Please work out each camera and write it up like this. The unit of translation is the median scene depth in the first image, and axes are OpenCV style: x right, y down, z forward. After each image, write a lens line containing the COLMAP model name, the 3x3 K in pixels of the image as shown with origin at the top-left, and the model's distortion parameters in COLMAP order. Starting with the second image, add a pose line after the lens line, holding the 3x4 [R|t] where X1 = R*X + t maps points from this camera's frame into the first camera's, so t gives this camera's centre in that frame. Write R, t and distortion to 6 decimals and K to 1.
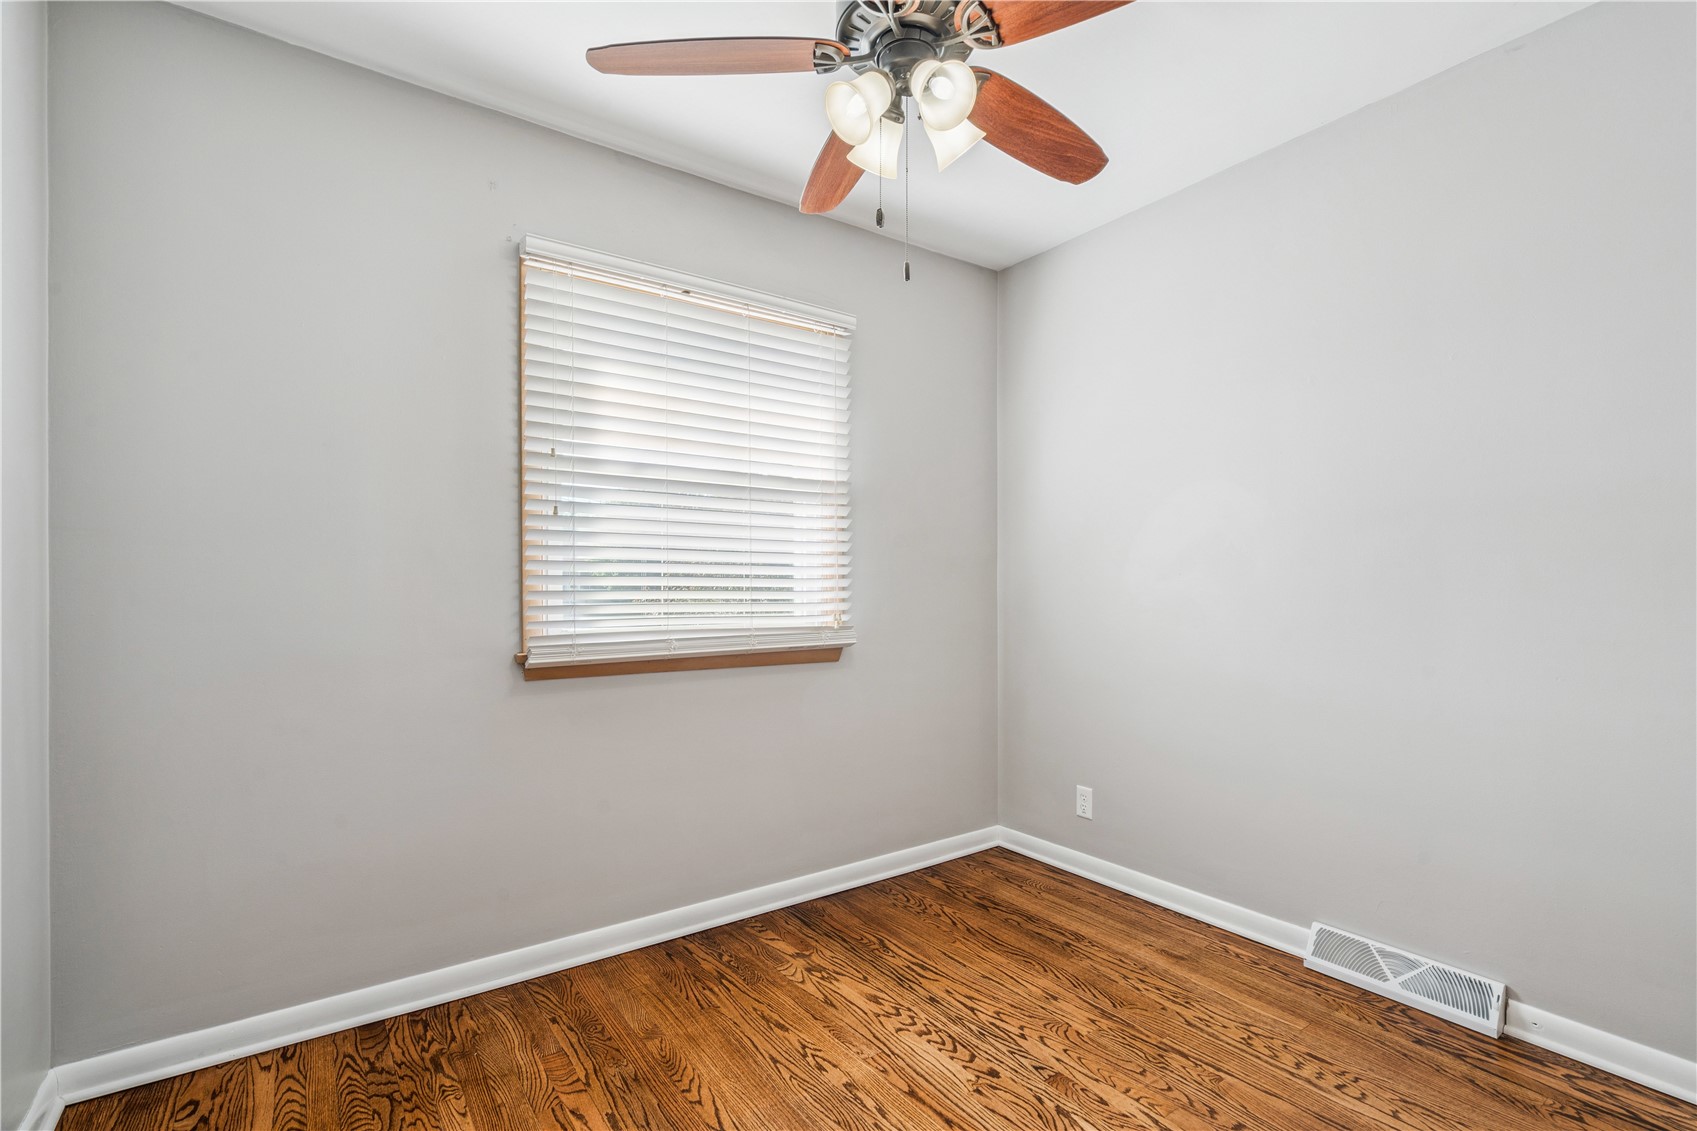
lens RADIAL K [[776.0, 0, 849.4], [0, 776.0, 579.0], [0, 0, 1]] dist [-0.000471, -0.000563]
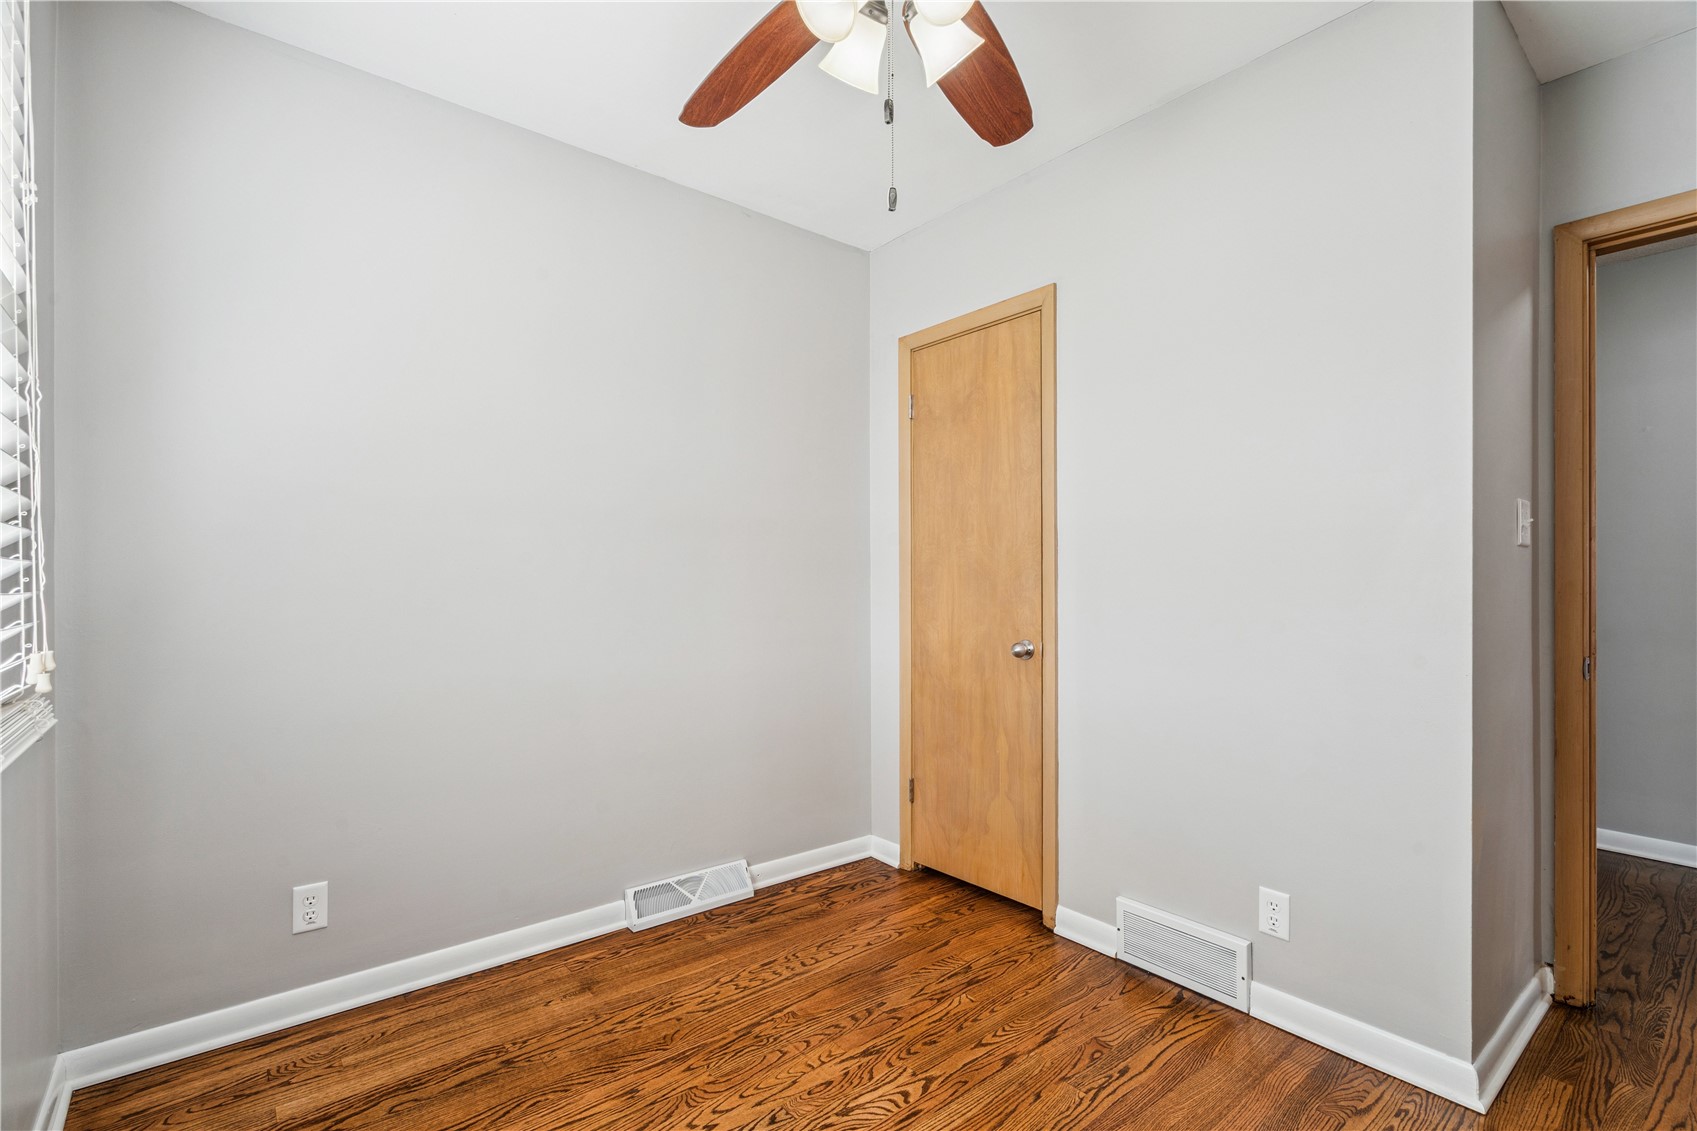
lens RADIAL K [[776.0, 0, 848.6], [0, 776.0, 569.0], [0, 0, 1]] dist [-0.000471, -0.000563]
pose [[-0.067498, 0.022478, 0.997466, -0.562614], [-0.003565, 0.999734, -0.022771, 0.016590], [-0.997713, -0.005093, -0.067400, 0.831206]]
